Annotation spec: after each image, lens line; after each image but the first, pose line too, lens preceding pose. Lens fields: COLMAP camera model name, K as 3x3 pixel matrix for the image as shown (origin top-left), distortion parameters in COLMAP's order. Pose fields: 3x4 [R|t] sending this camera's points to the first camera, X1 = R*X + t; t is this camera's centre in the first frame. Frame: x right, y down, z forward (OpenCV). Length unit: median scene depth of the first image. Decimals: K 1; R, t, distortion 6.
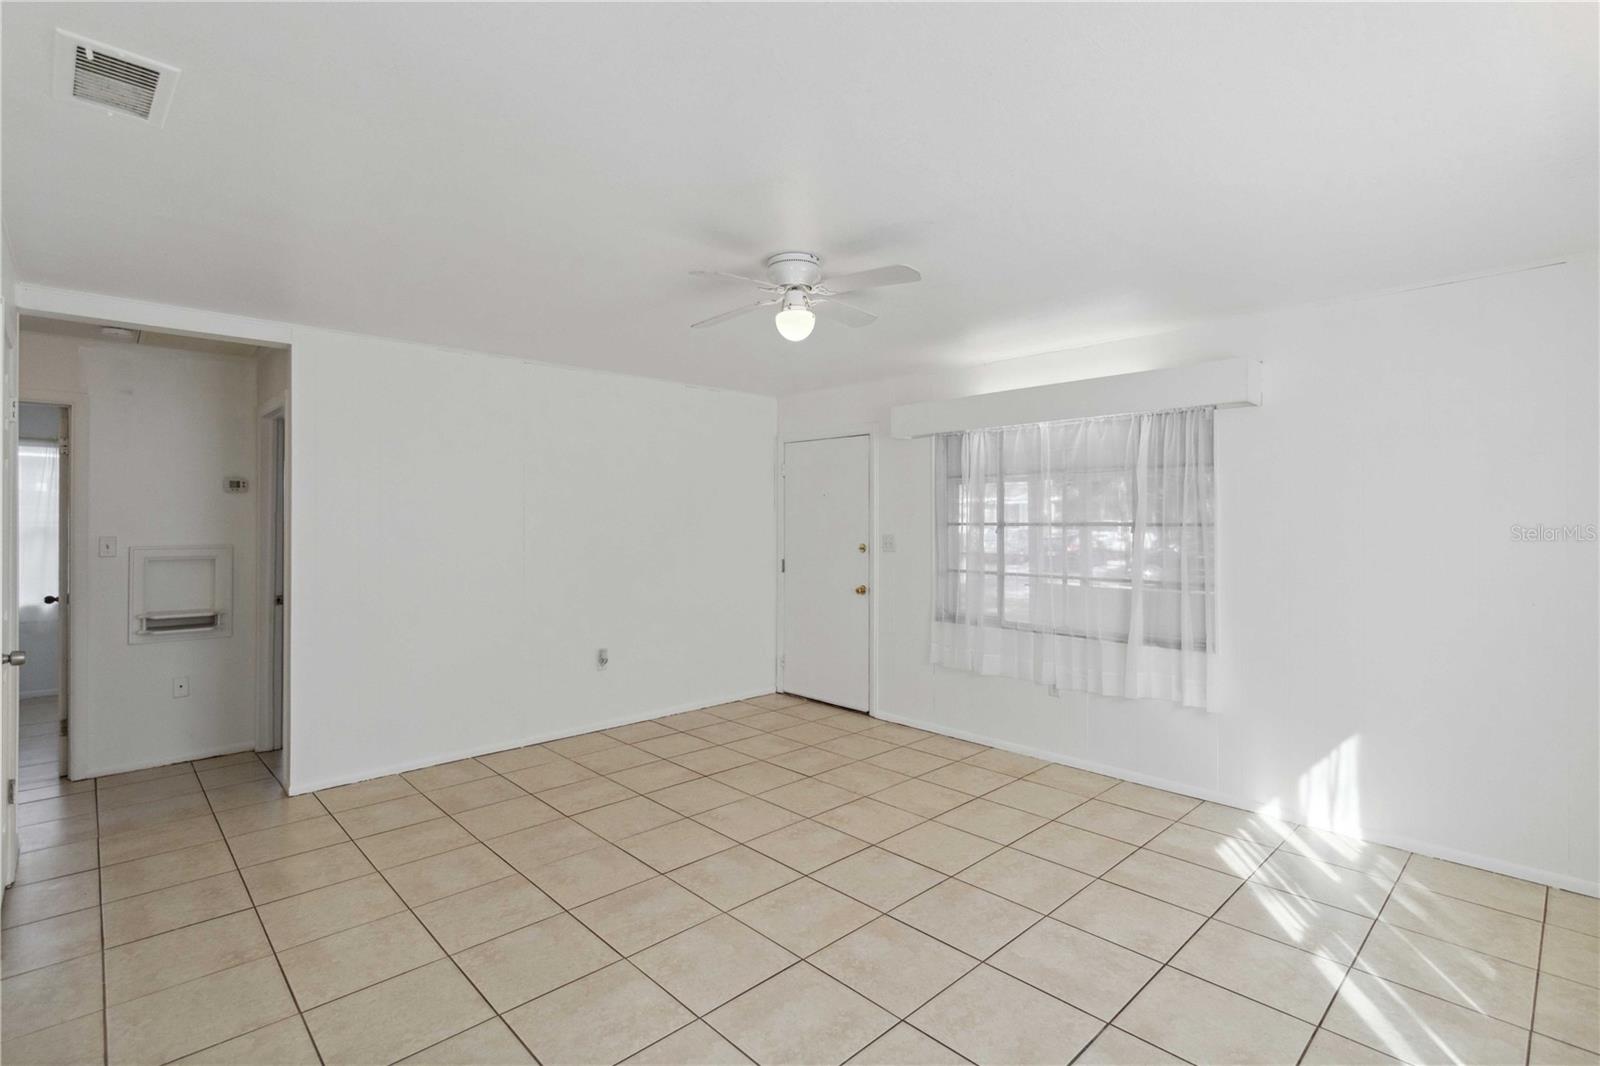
lens RADIAL K [[747.4, 0, 800.5], [0, 747.4, 519.6], [0, 0, 1]] dist [-0.001342, 0.000174]
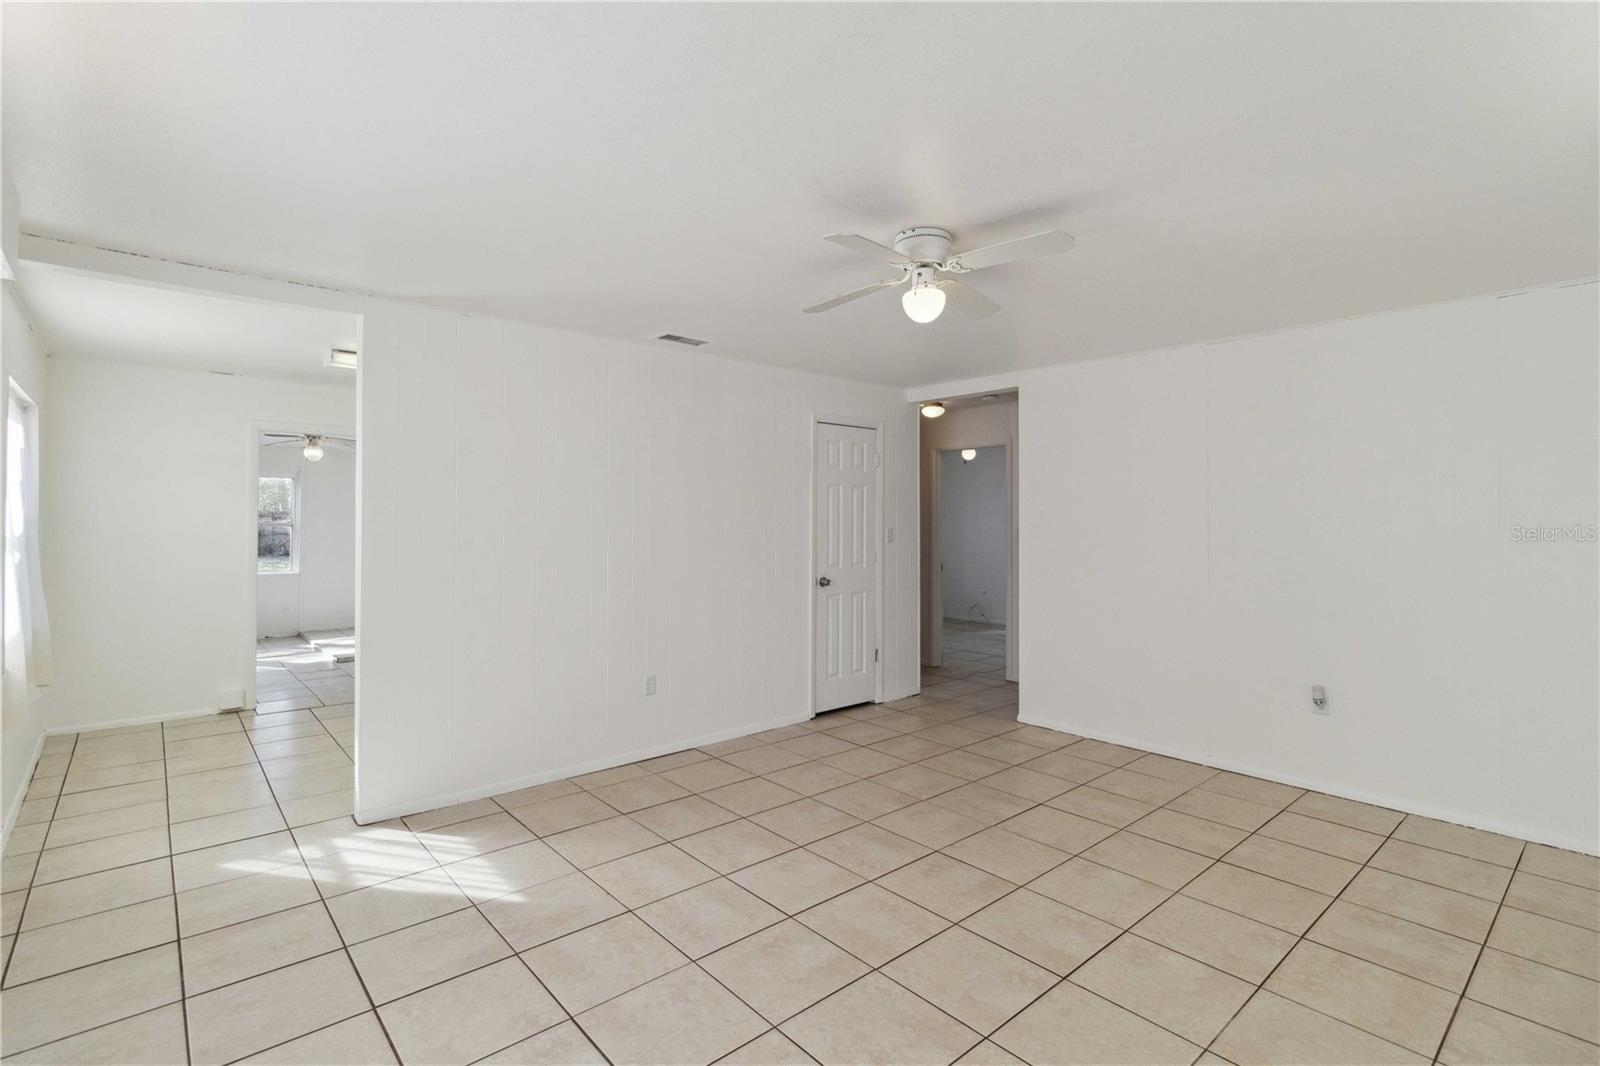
lens RADIAL K [[747.4, 0, 796.4], [0, 747.4, 525.5], [0, 0, 1]] dist [-0.001342, 0.000174]
pose [[-0.043679, 0.010193, -0.998994, 0.777331], [0.000282, 0.999948, 0.010191, 0.002067], [0.999046, 0.000164, -0.043680, 0.751749]]
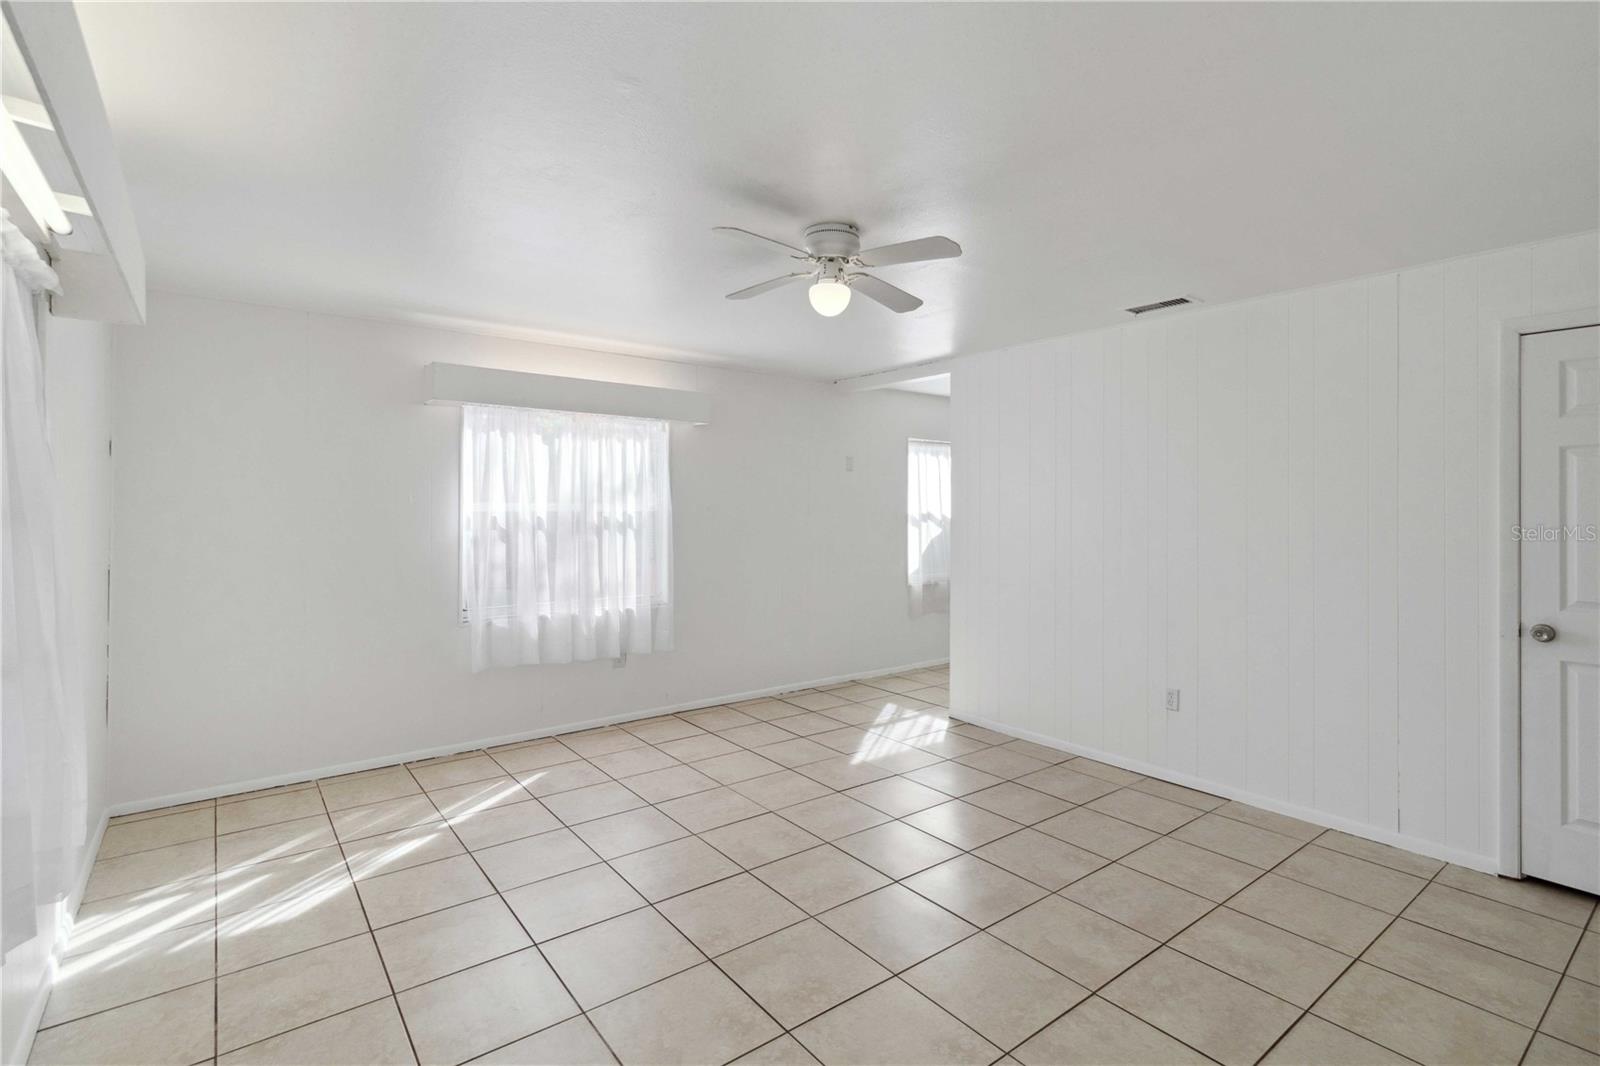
lens RADIAL K [[747.4, 0, 800.2], [0, 747.4, 518.7], [0, 0, 1]] dist [-0.001342, 0.000174]
pose [[-0.994570, -0.004342, 0.103977, -0.059681], [-0.003191, 0.999932, 0.011241, 0.004932], [-0.104018, 0.010849, -0.994516, 1.636336]]
